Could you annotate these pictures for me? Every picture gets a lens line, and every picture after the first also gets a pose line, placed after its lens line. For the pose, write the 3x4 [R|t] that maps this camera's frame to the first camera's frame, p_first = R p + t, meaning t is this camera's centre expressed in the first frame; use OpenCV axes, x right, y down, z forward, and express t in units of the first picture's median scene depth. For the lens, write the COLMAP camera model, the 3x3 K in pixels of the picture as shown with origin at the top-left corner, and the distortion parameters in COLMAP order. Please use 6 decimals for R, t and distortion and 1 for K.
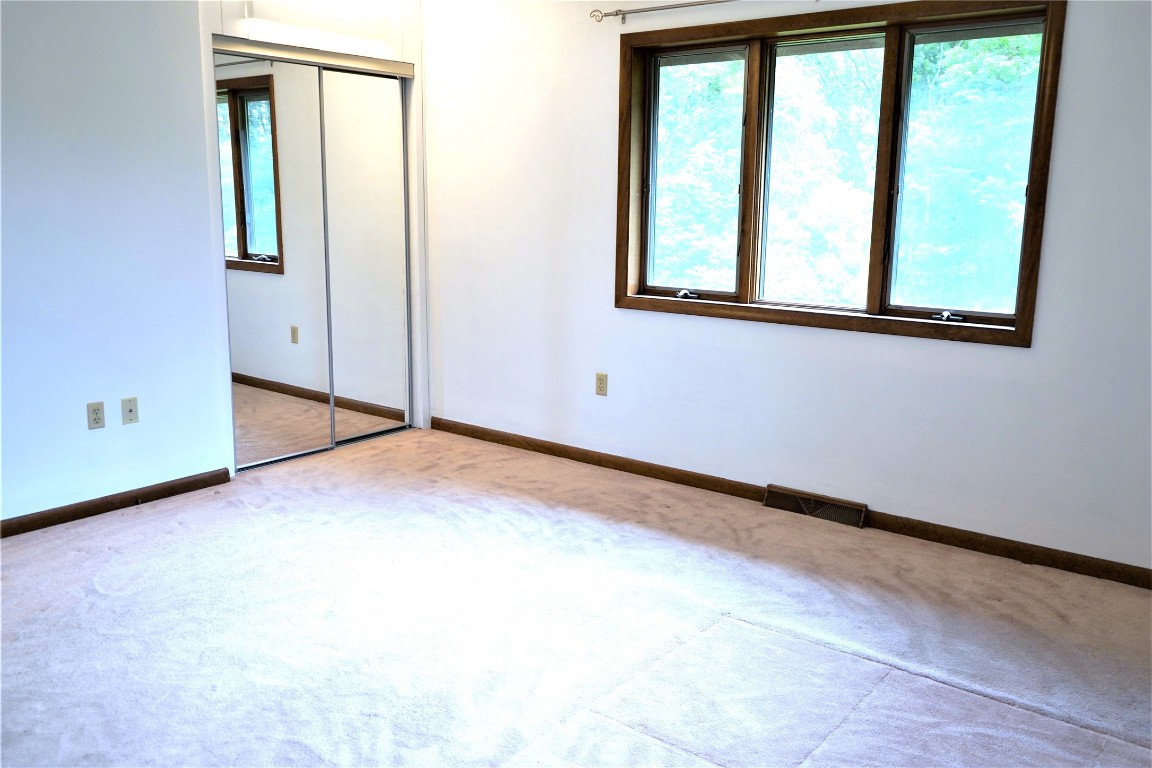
lens RADIAL K [[900.3, 0, 576.0], [0, 900.3, 384.0], [0, 0, 1]] dist [-0.013602, -0.000359]
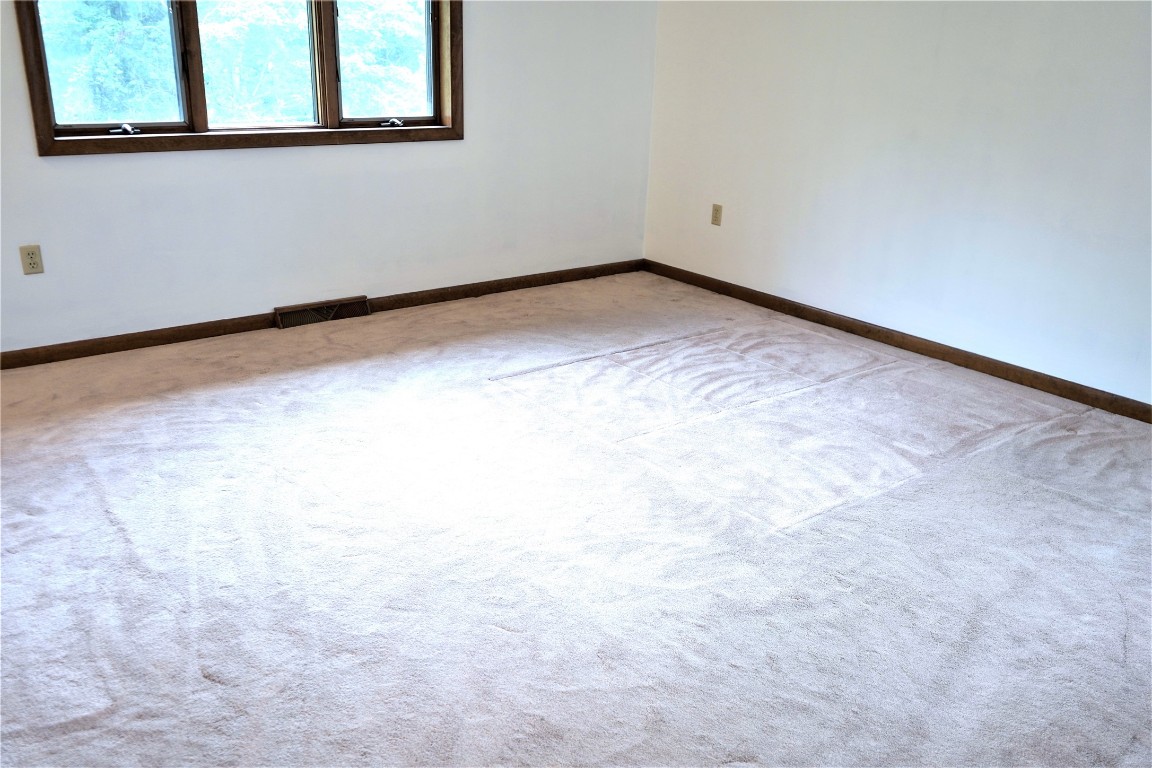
lens RADIAL K [[972.4, 0, 576.0], [0, 972.4, 384.0], [0, 0, 1]] dist [-0.011150, 0.003320]
pose [[0.258219, -0.338385, 0.904886, -0.784674], [0.150975, 0.939277, 0.308163, -0.104917], [-0.954217, 0.057042, 0.293627, 0.372257]]
